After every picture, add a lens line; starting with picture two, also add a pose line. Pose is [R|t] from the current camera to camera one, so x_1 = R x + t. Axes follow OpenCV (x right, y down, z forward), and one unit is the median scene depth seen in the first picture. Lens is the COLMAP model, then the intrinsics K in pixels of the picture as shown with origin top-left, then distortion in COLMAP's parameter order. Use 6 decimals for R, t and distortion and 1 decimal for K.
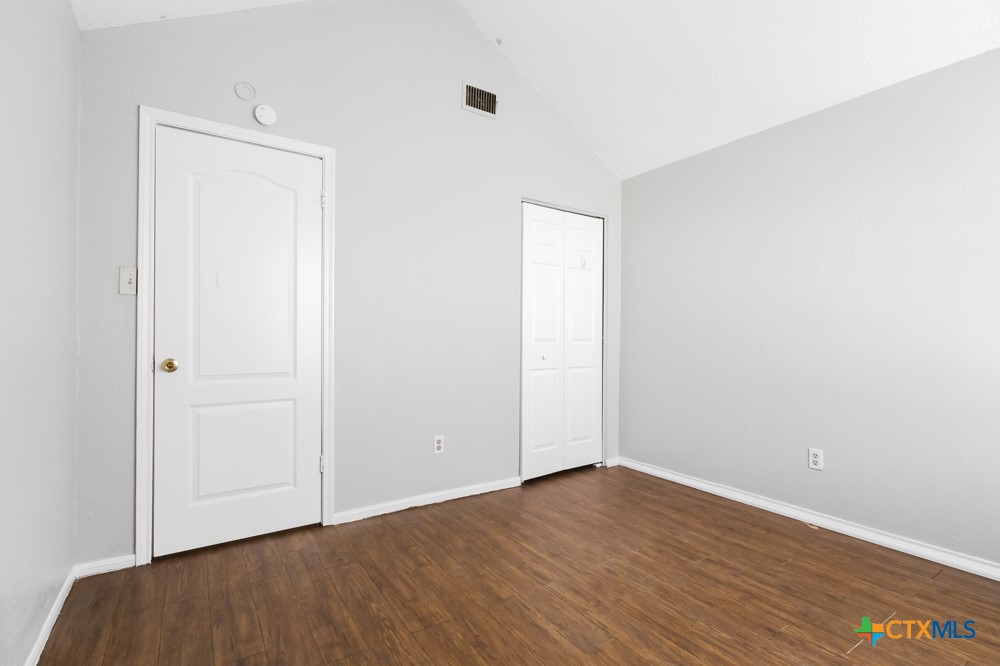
lens RADIAL K [[469.4, 0, 501.0], [0, 469.4, 332.1], [0, 0, 1]] dist [0.002175, 0.000318]
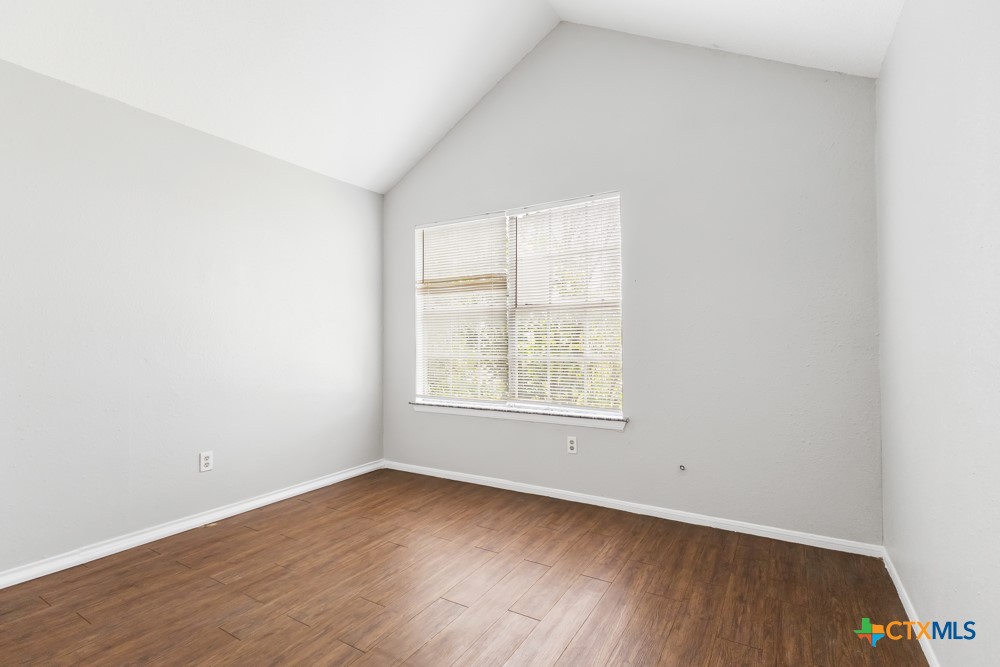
lens RADIAL K [[469.4, 0, 497.1], [0, 469.4, 336.9], [0, 0, 1]] dist [0.002175, 0.000318]
pose [[-0.421455, 0.008825, 0.906807, -0.610719], [-0.001274, 0.999946, -0.010324, 0.001969], [-0.906849, -0.005507, -0.421421, 0.931528]]
